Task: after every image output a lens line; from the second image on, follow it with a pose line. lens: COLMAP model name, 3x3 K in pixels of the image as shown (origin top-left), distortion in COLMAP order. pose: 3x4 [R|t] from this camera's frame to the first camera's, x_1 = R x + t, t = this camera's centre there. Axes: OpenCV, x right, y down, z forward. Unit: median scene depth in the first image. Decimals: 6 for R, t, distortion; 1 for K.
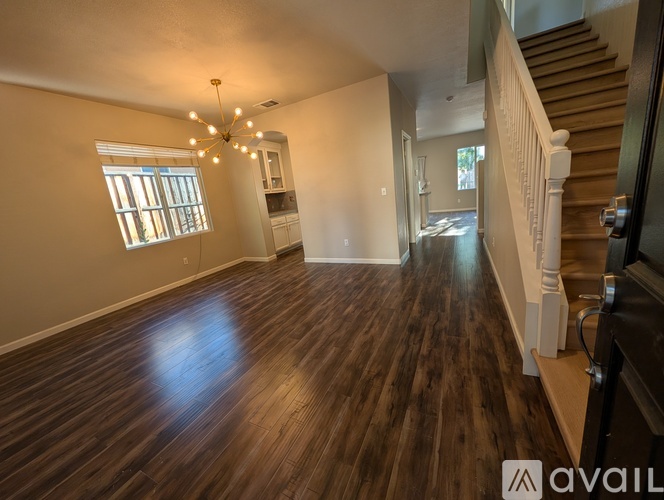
lens RADIAL K [[256.1, 0, 330.0], [0, 256.1, 249.4], [0, 0, 1]] dist [0.000113, 0.000110]
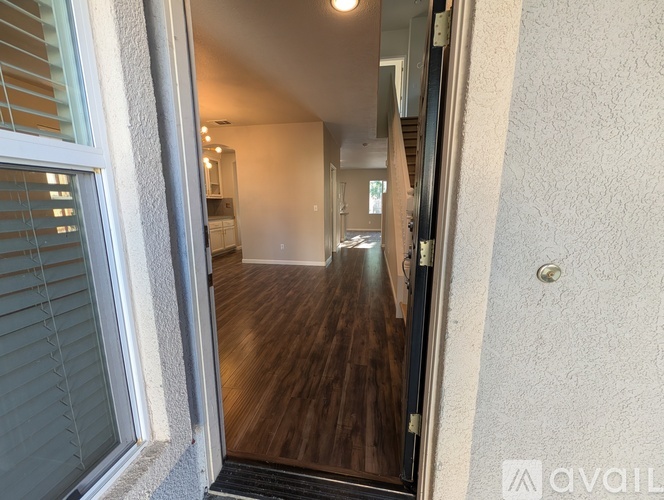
lens RADIAL K [[256.1, 0, 330.0], [0, 256.1, 249.4], [0, 0, 1]] dist [0.000113, 0.000110]
pose [[0.950149, 0.058340, 0.306289, -0.111034], [-0.040715, 0.997143, -0.063624, 0.064099], [-0.309126, 0.047982, 0.949810, -0.250205]]
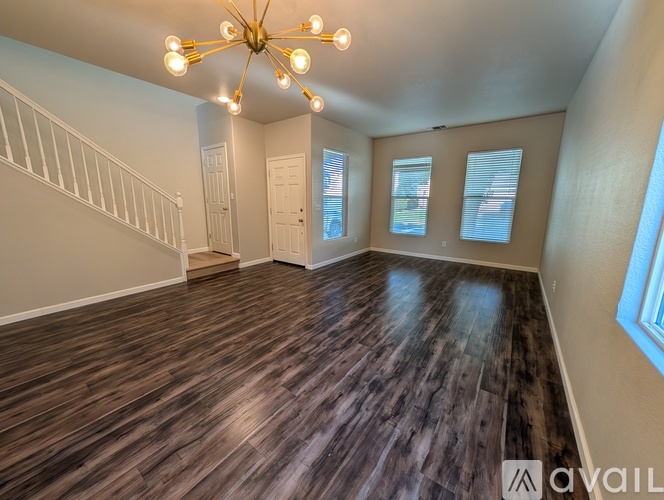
lens RADIAL K [[256.1, 0, 330.0], [0, 256.1, 249.4], [0, 0, 1]] dist [0.000113, 0.000110]
pose [[-0.980170, 0.076841, 0.182654, -0.510218], [0.141946, 0.915433, 0.376607, -0.254893], [-0.138269, 0.395066, -0.908187, 1.333404]]
